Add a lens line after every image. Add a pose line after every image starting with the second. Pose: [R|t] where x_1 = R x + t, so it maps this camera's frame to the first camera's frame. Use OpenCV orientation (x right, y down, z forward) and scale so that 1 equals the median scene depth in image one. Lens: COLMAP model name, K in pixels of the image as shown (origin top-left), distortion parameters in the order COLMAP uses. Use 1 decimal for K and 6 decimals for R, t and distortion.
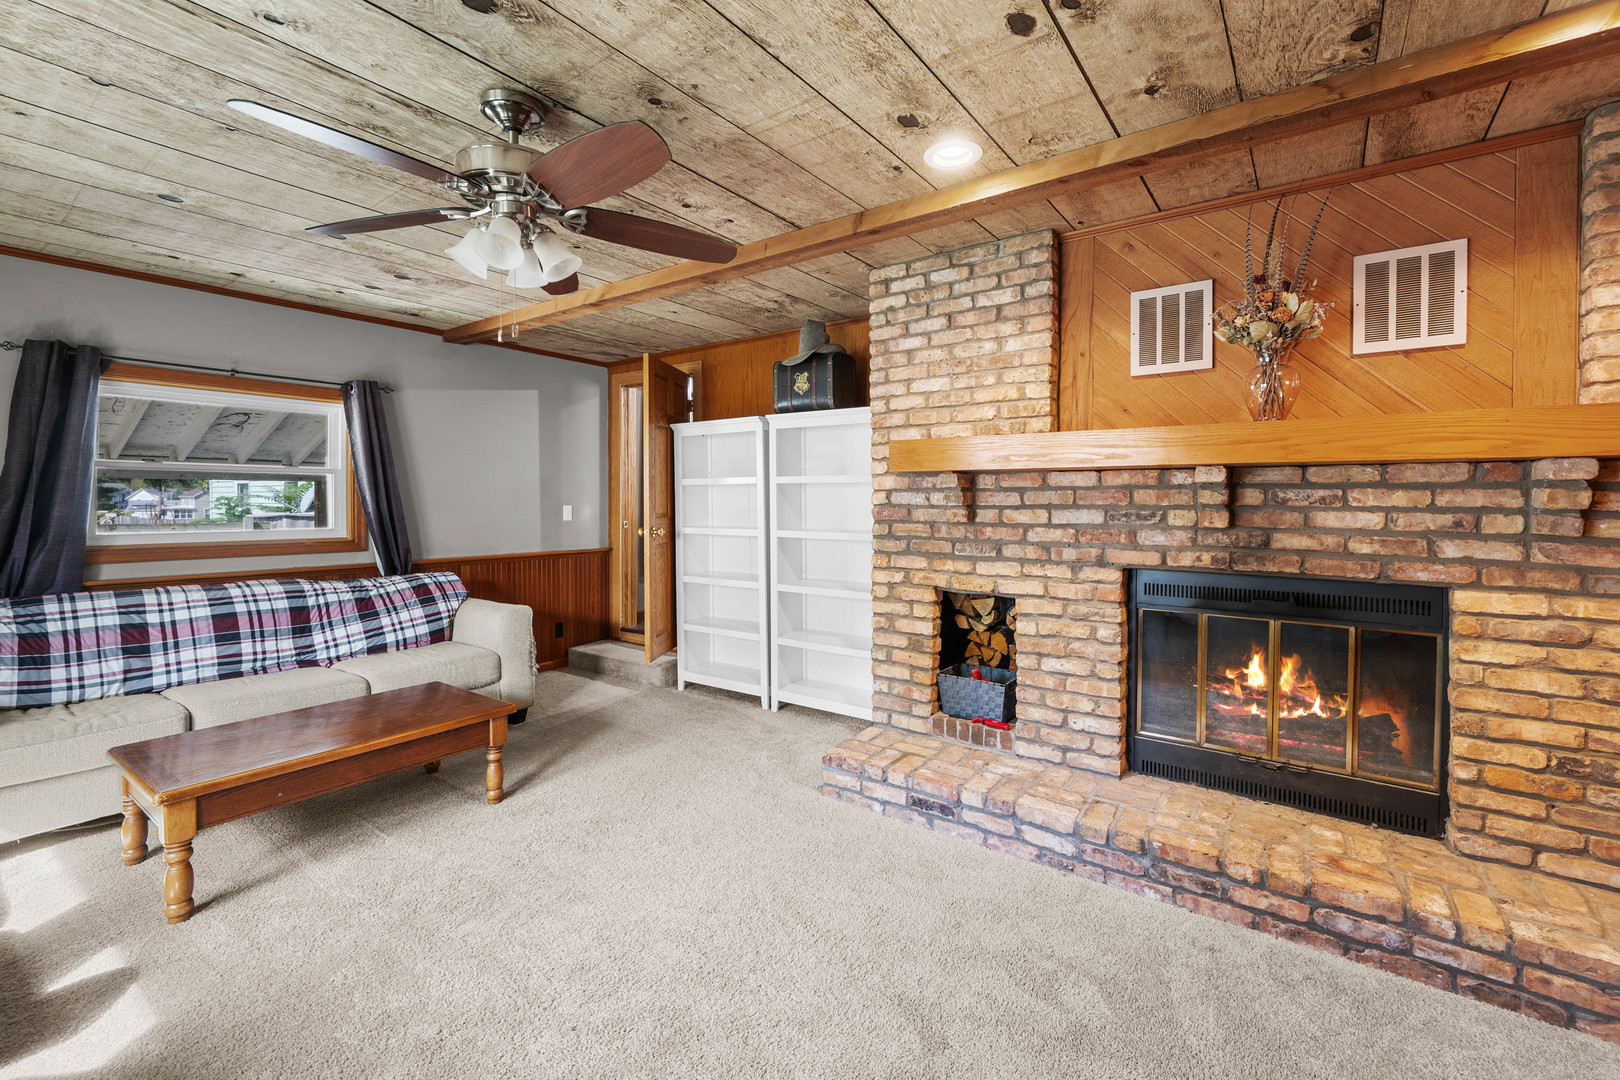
lens RADIAL K [[649.6, 0, 812.7], [0, 649.6, 515.6], [0, 0, 1]] dist [-0.001233, -0.000278]
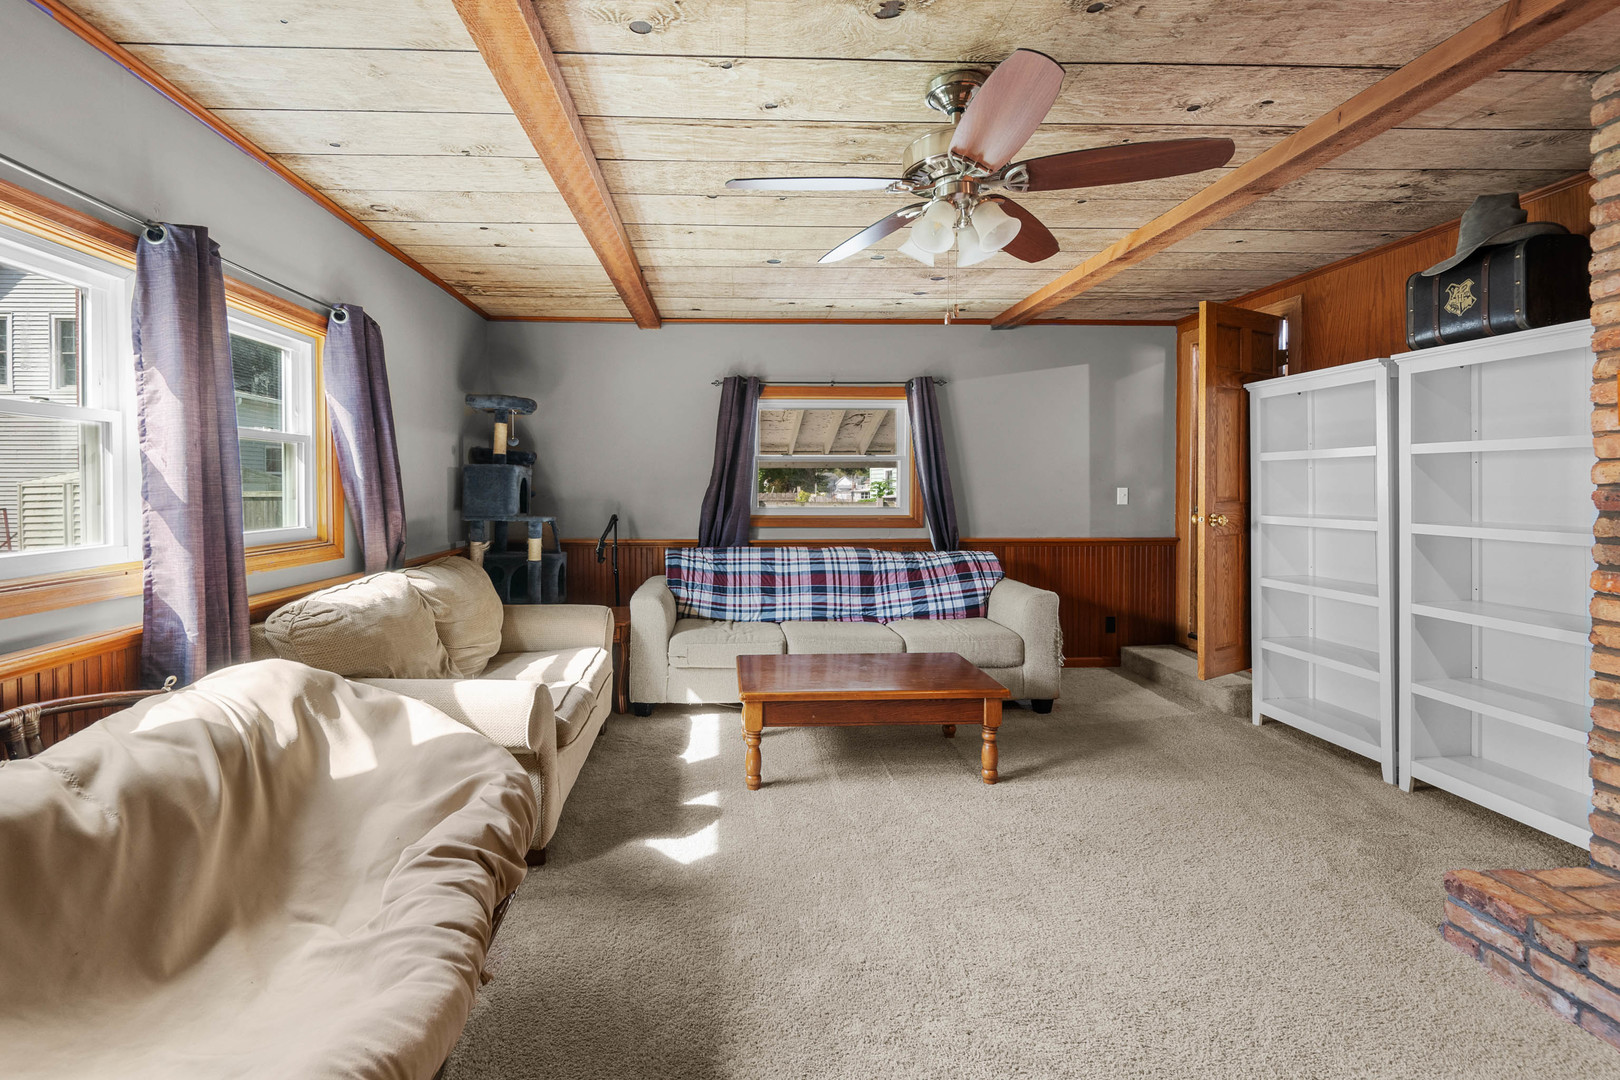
lens RADIAL K [[696.1, 0, 807.9], [0, 696.1, 498.5], [0, 0, 1]] dist [0.000464, 0.000536]
pose [[0.649721, 0.010847, -0.760095, 0.108959], [-0.012888, 0.999912, 0.003253, 0.002597], [0.760064, 0.007682, 0.649803, 0.065956]]
